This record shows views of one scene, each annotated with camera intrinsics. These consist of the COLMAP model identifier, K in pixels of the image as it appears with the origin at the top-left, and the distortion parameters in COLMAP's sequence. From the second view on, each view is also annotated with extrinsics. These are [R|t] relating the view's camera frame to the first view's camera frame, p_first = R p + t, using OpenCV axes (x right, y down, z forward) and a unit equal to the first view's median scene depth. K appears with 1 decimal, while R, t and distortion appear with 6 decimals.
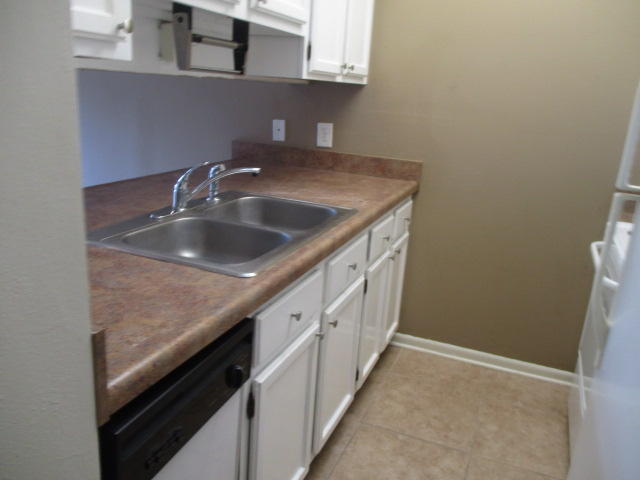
lens RADIAL K [[533.9, 0, 322.2], [0, 533.9, 241.9], [0, 0, 1]] dist [-0.038200, 0.037934]
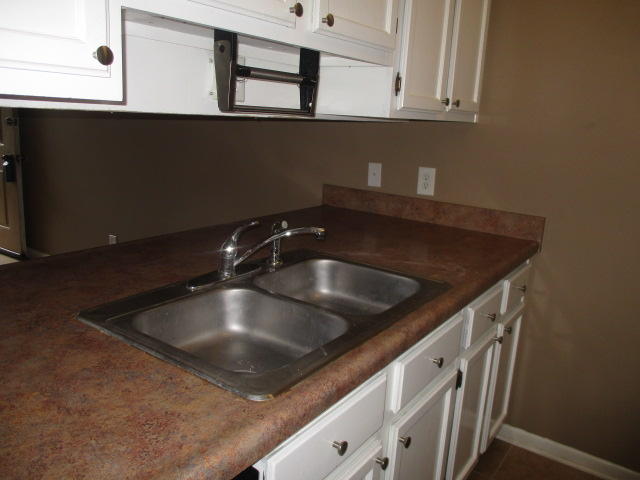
lens RADIAL K [[533.9, 0, 325.3], [0, 533.9, 238.7], [0, 0, 1]] dist [-0.038200, 0.037934]
pose [[0.974989, 0.038485, -0.218896, 0.062330], [-0.053341, 0.996627, -0.062369, -0.076355], [0.215758, 0.072486, 0.973753, 0.228577]]
